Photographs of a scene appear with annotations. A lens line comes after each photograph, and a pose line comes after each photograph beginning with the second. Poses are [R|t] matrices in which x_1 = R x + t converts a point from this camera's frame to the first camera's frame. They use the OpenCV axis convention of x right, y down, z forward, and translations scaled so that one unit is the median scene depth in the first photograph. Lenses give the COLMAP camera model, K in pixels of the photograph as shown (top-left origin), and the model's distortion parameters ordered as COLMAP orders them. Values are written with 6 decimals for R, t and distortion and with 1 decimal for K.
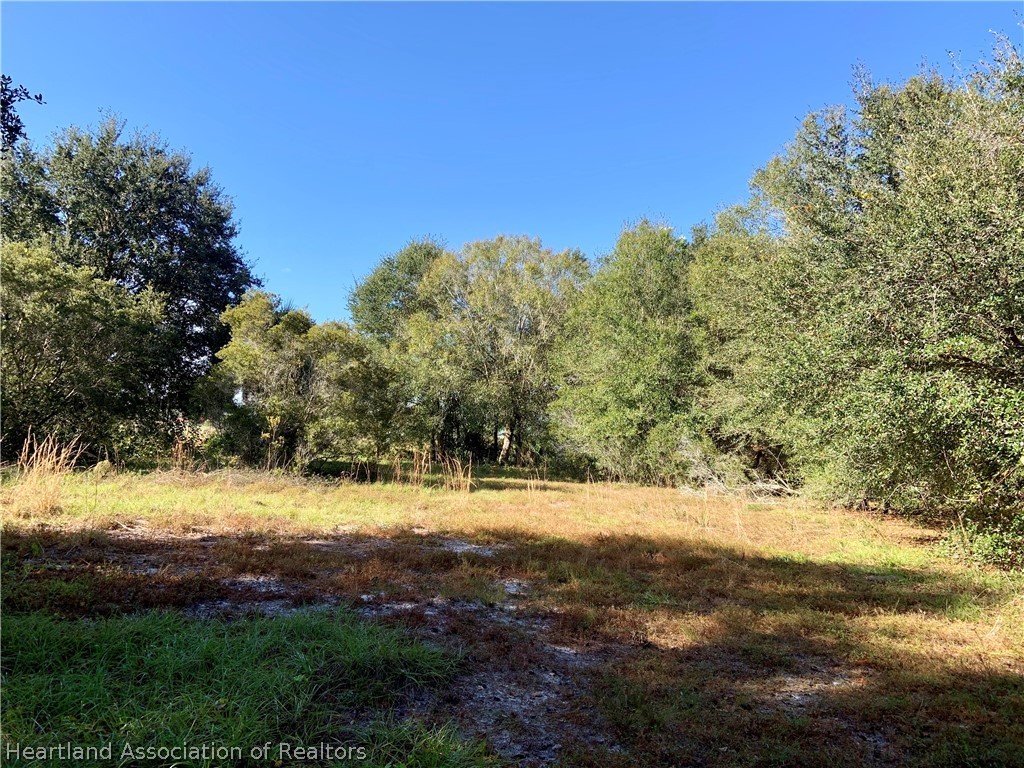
lens RADIAL K [[724.2, 0, 512.0], [0, 724.2, 384.0], [0, 0, 1]] dist [-0.001078, -0.001075]
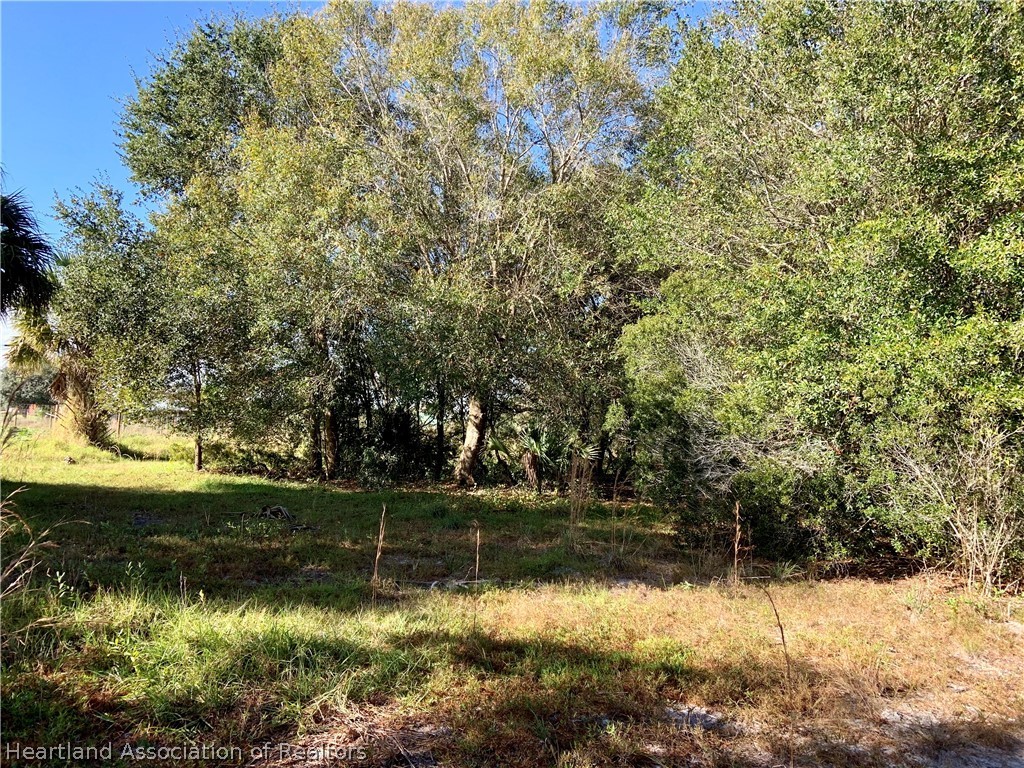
lens RADIAL K [[724.2, 0, 512.0], [0, 724.2, 384.0], [0, 0, 1]] dist [-0.001078, -0.001075]
pose [[0.993112, 0.003069, 0.117125, -0.058168], [-0.005121, 0.999839, 0.017222, 0.064071], [-0.117053, -0.017704, 0.992968, 0.849976]]
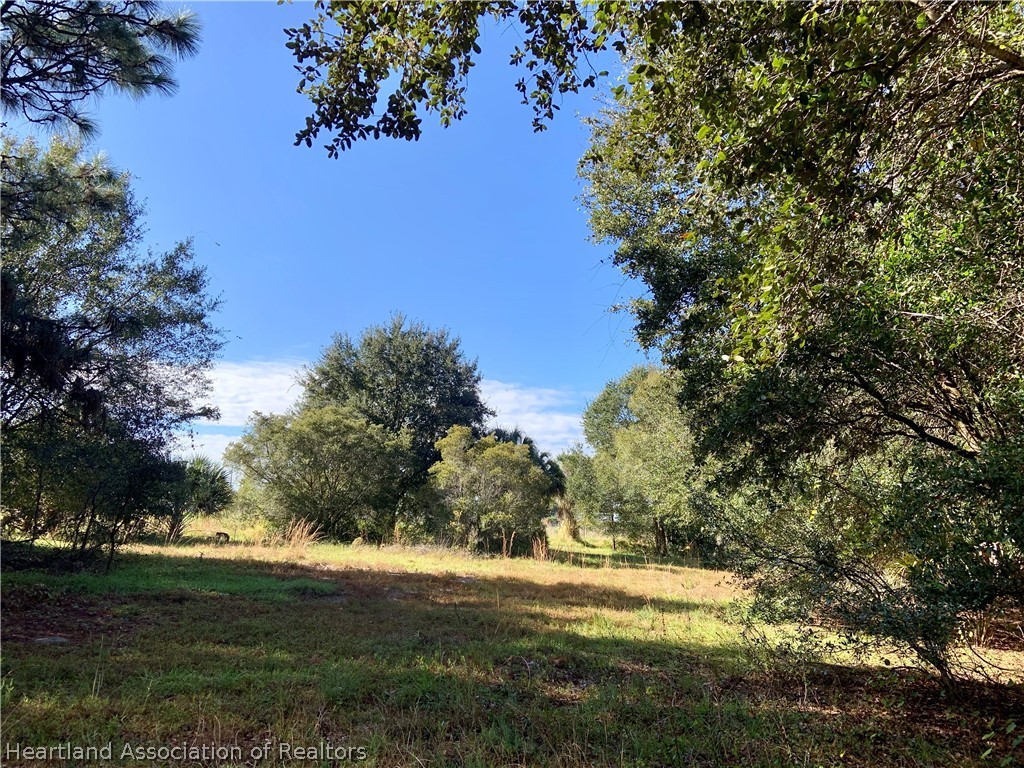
lens RADIAL K [[724.2, 0, 512.0], [0, 724.2, 384.0], [0, 0, 1]] dist [-0.001078, -0.001075]
pose [[0.889206, -0.077443, -0.450905, 0.376811], [0.015185, 0.990022, -0.140092, -0.003291], [0.457255, 0.117724, 0.881510, -0.248424]]
